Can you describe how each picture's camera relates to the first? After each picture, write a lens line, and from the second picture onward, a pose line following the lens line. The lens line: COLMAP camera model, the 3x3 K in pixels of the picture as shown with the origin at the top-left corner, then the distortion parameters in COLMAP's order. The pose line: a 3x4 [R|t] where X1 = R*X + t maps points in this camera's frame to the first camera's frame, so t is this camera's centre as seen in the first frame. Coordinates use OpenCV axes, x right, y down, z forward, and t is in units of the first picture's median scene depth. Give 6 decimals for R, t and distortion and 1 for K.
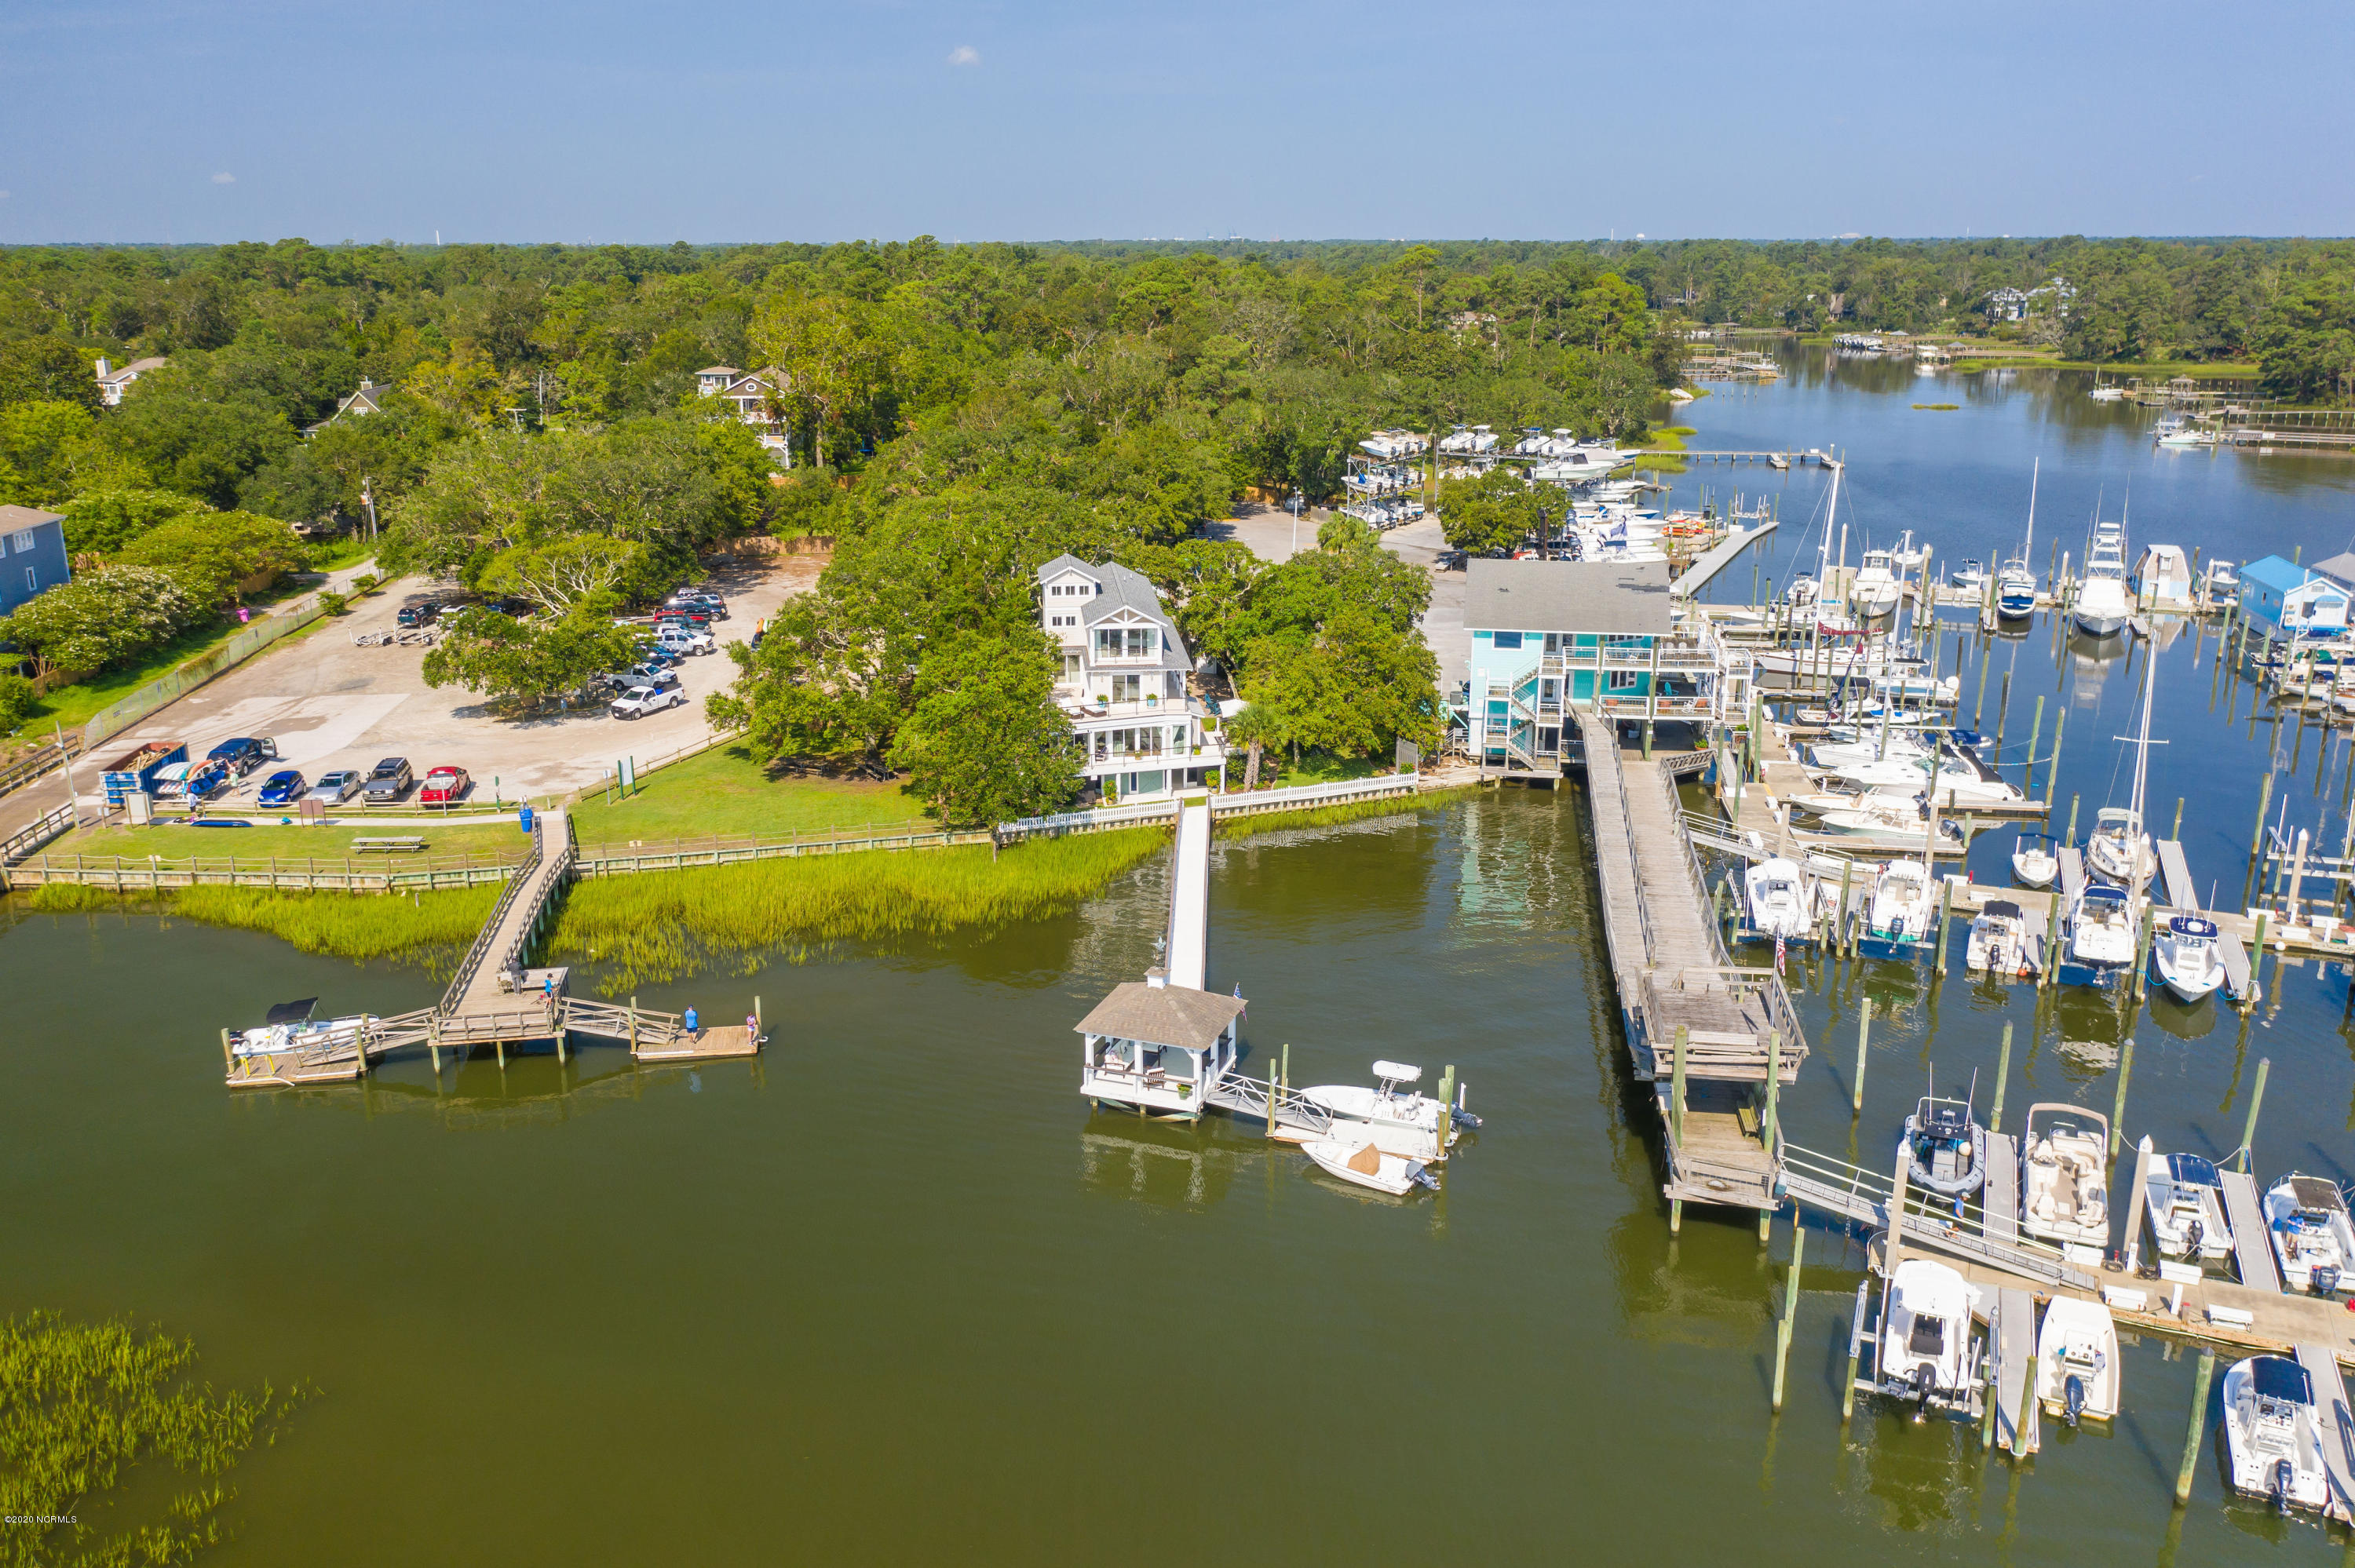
lens RADIAL K [[1850.6, 0, 1177.5], [0, 1850.6, 784.0], [0, 0, 1]] dist [-0.029980, 0.060633]
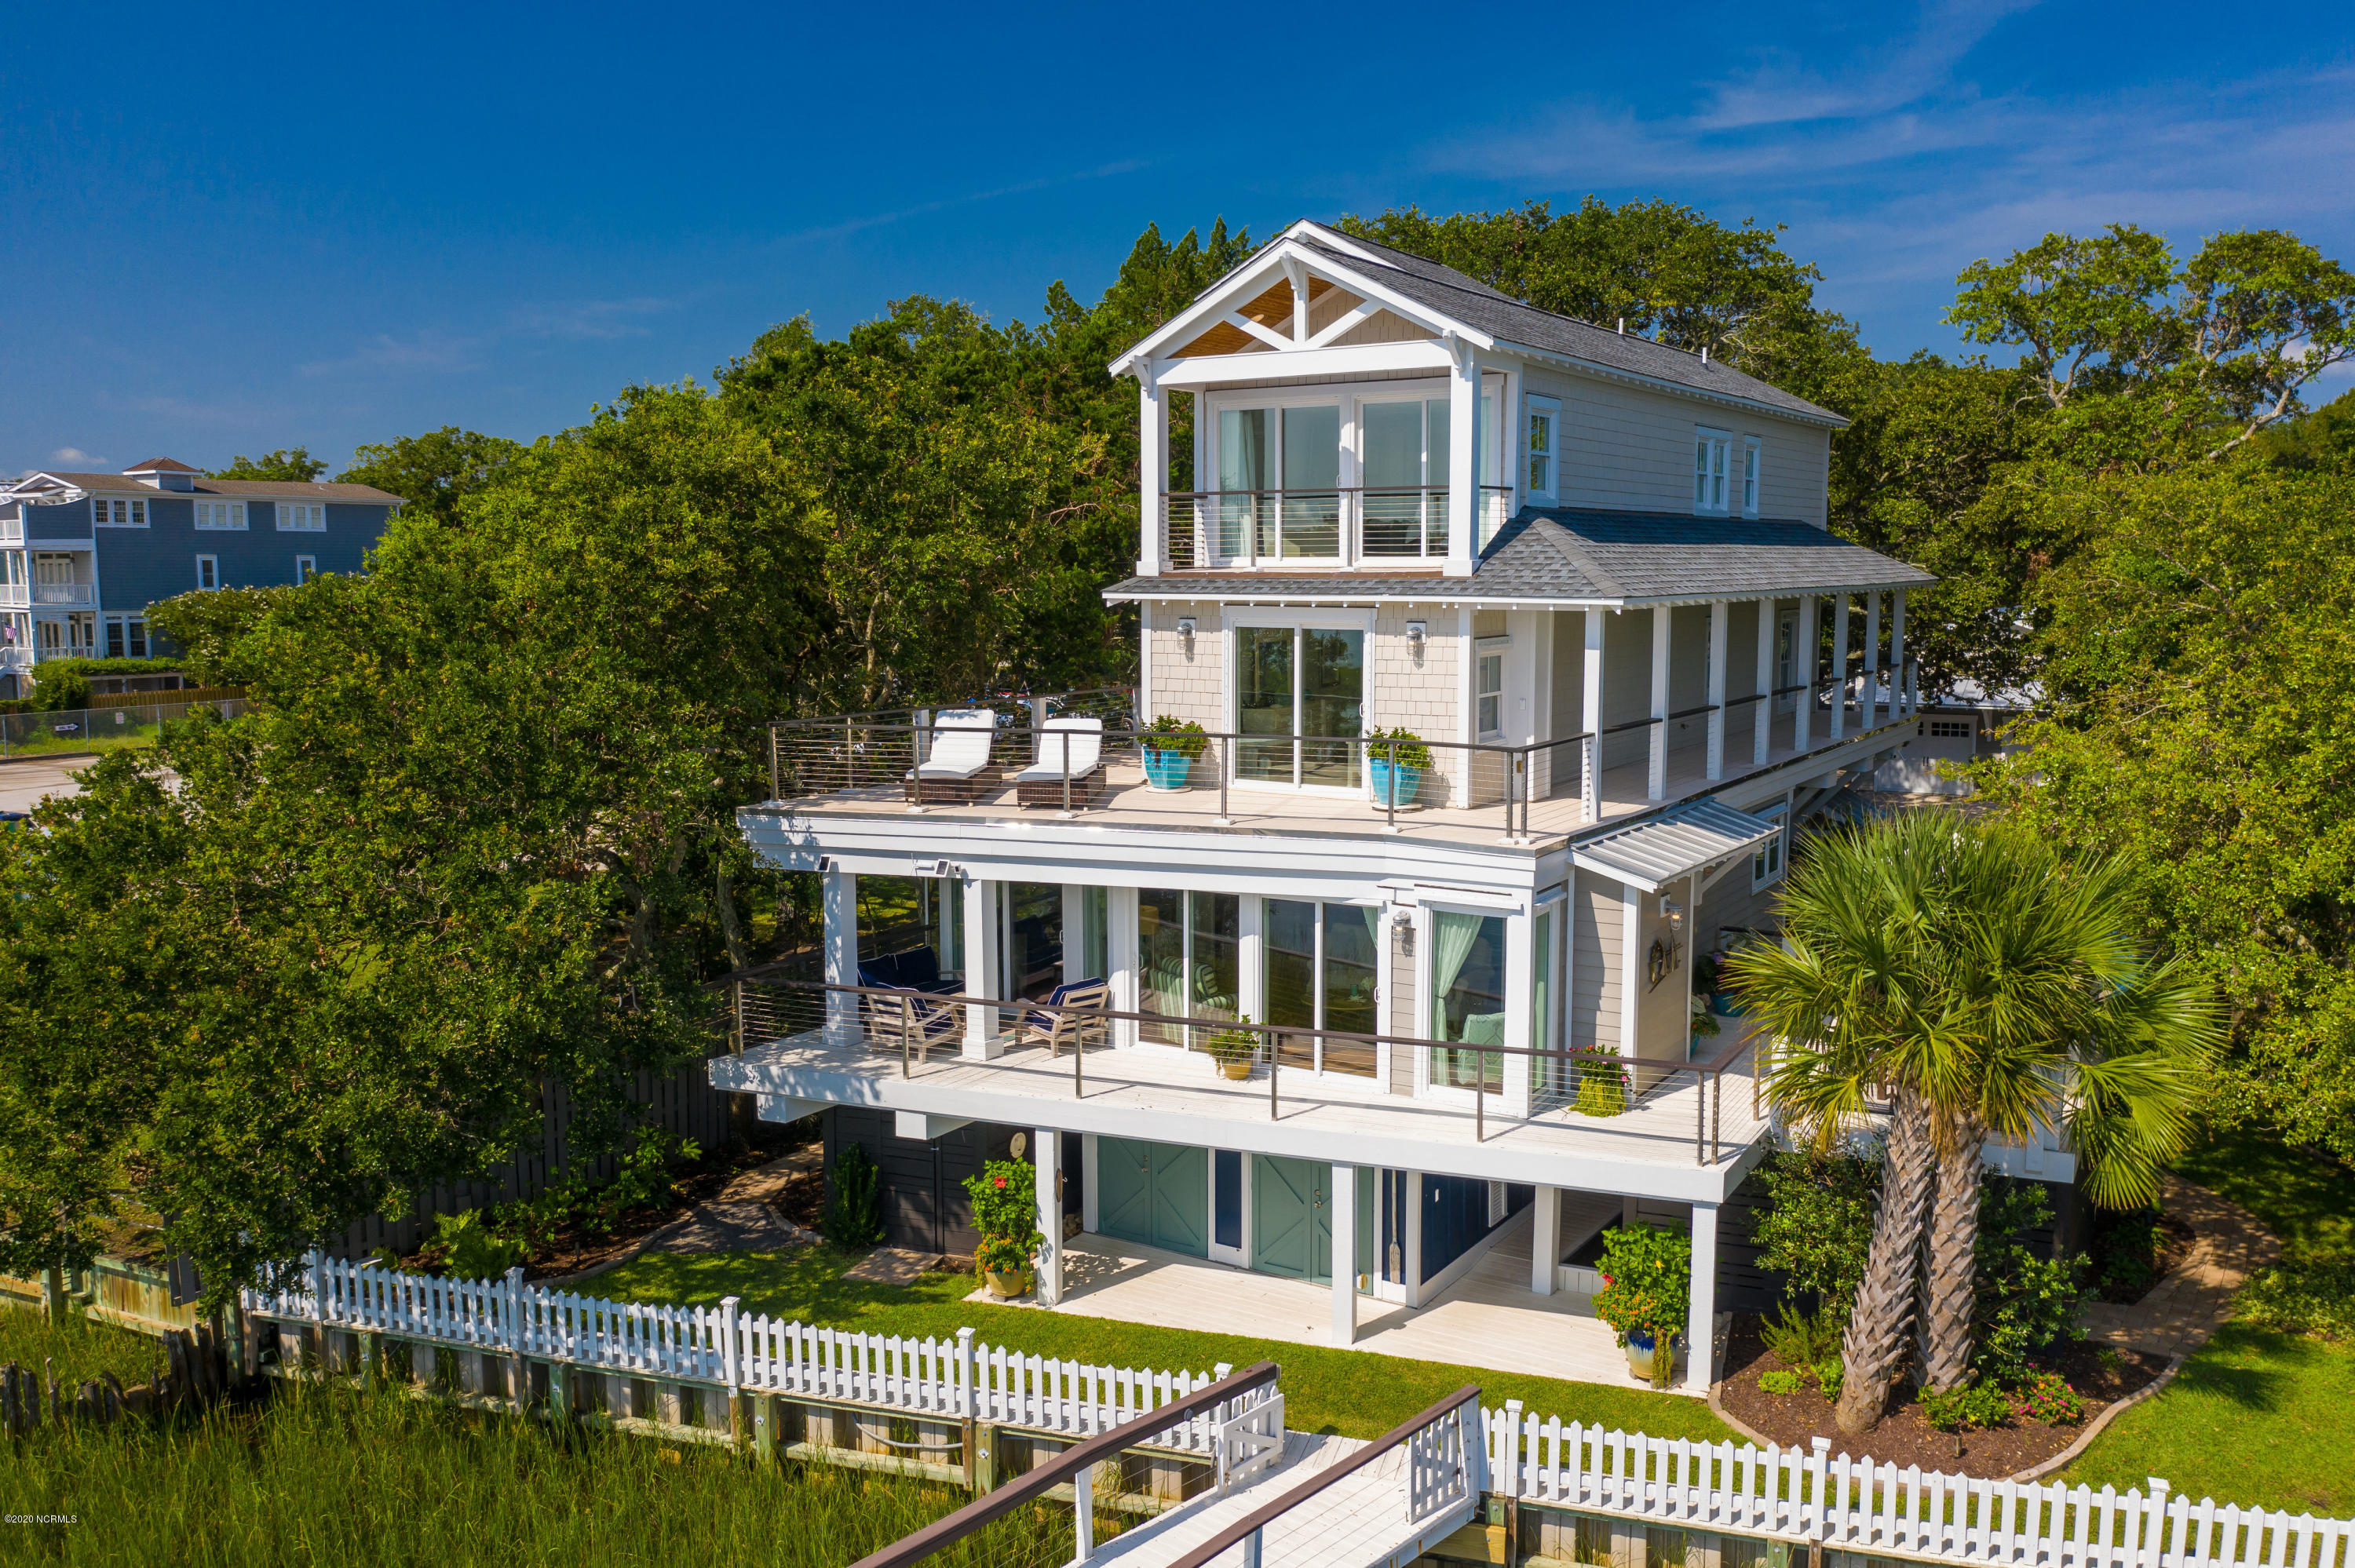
lens RADIAL K [[1860.9, 0, 1178.0], [0, 1860.9, 788.1], [0, 0, 1]] dist [-0.022141, 0.039882]
pose [[0.786004, 0.071292, -0.614097, 0.081240], [-0.170726, 0.979732, -0.104779, -0.020412], [0.594180, 0.187199, 0.782244, 0.842007]]
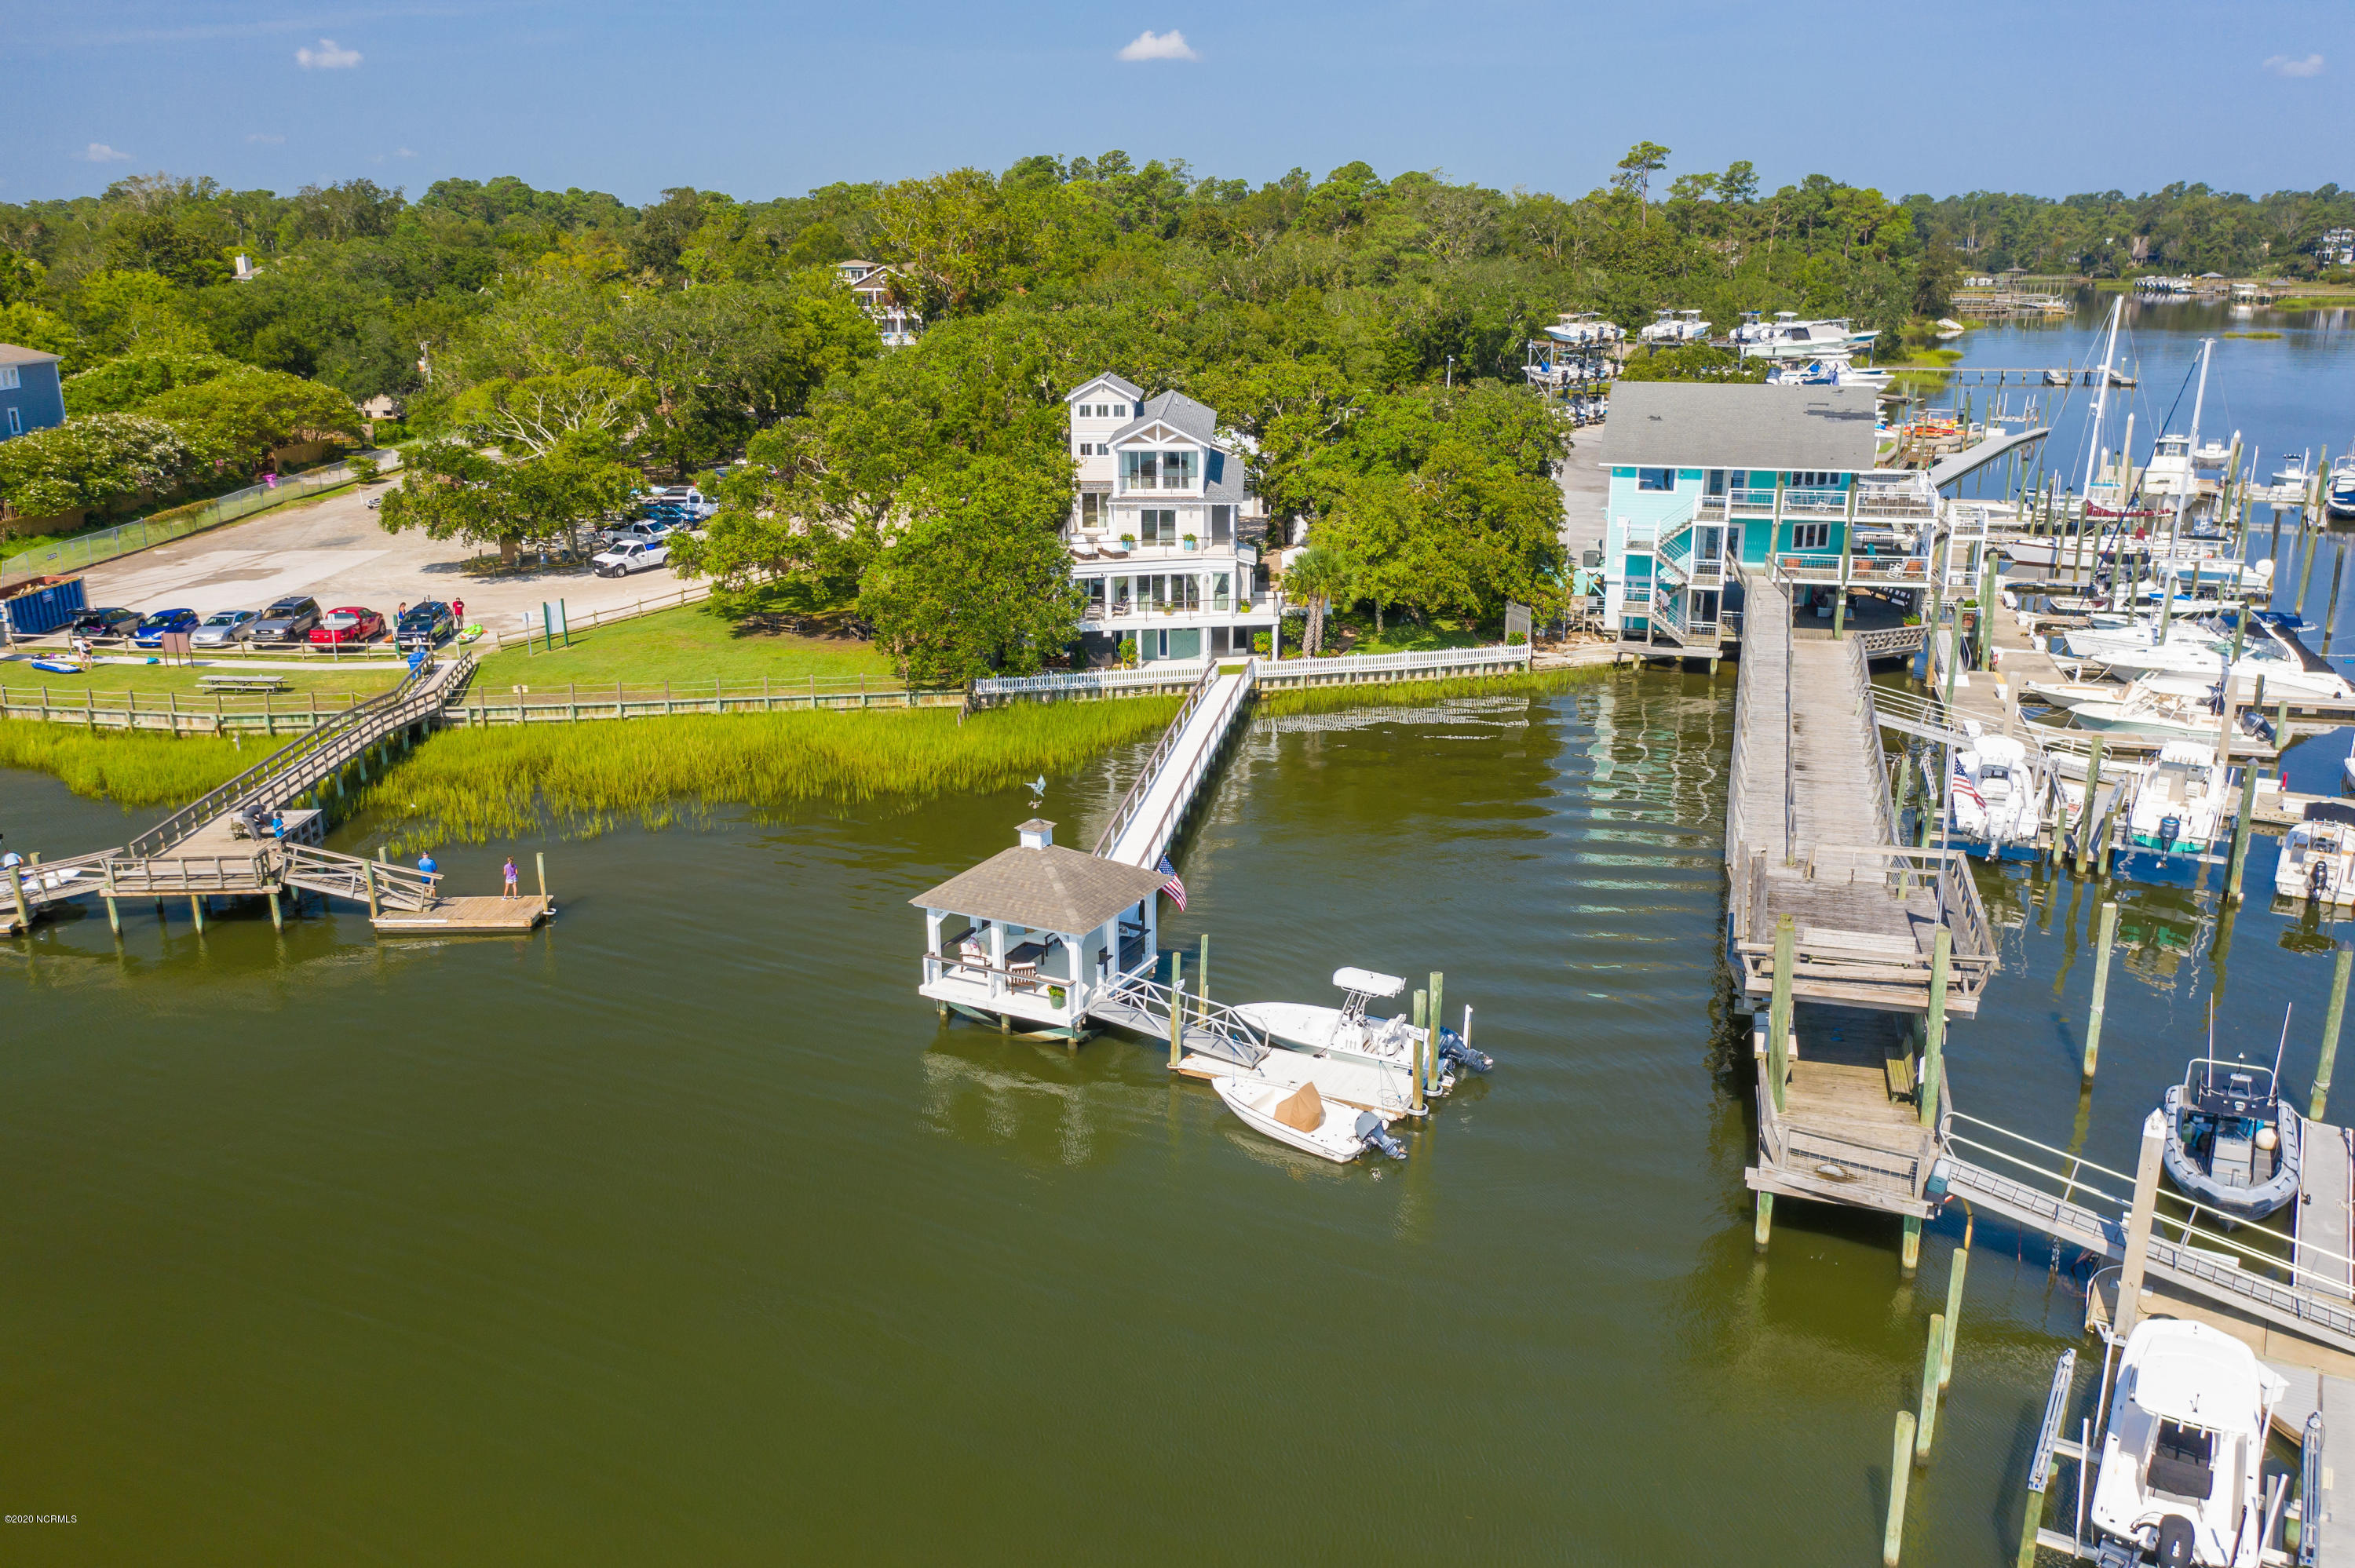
lens RADIAL K [[1871.7, 0, 1177.5], [0, 1871.7, 784.0], [0, 0, 1]] dist [-0.026401, 0.050583]
pose [[0.991473, 0.032861, -0.126104, 0.085180], [-0.031895, 0.999444, 0.009669, 0.050583], [0.126351, -0.005565, 0.991970, 0.202485]]
